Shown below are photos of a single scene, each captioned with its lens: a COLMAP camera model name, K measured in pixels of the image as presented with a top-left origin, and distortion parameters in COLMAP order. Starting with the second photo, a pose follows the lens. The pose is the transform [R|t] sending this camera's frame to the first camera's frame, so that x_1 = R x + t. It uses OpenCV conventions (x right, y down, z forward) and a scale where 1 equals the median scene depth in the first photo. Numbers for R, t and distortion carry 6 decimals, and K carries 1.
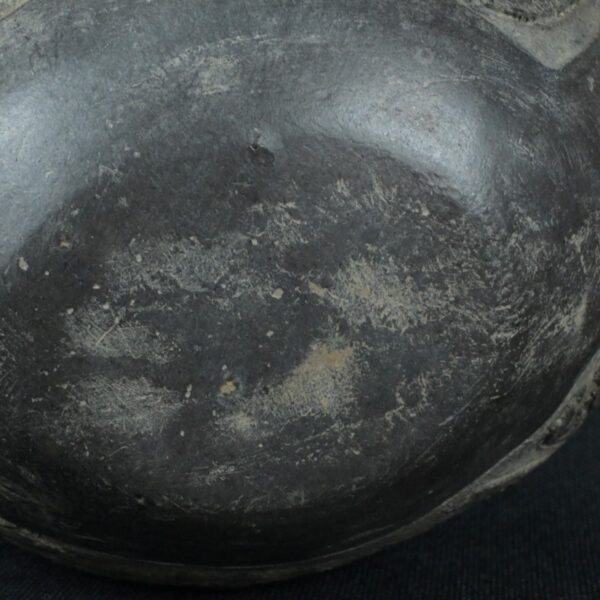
lens RADIAL K [[1915.0, 0, 300.2], [0, 1915.0, 300.3], [0, 0, 1]] dist [-0.006070, 0.000000]
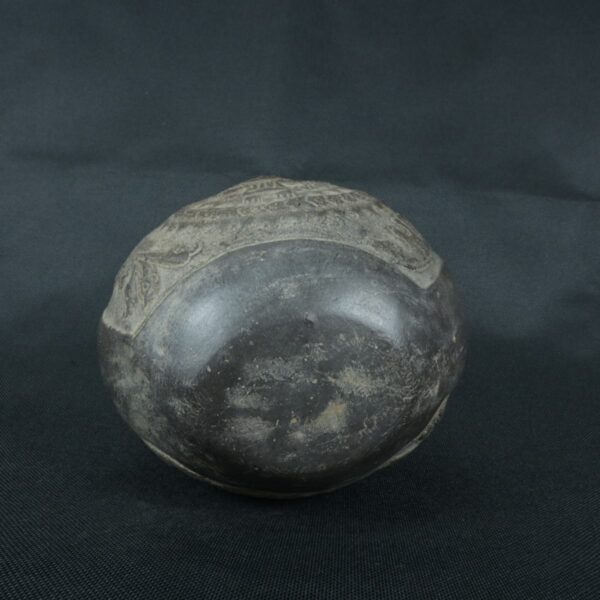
lens RADIAL K [[614.8, 0, 299.2], [0, 614.8, 301.2], [0, 0, 1]] dist [0.002585, 0.000000]
pose [[0.999969, 0.000164, 0.007933, -0.037522], [0.000741, 0.993501, -0.113823, -0.015263], [-0.007900, 0.113826, 0.993469, 0.224392]]
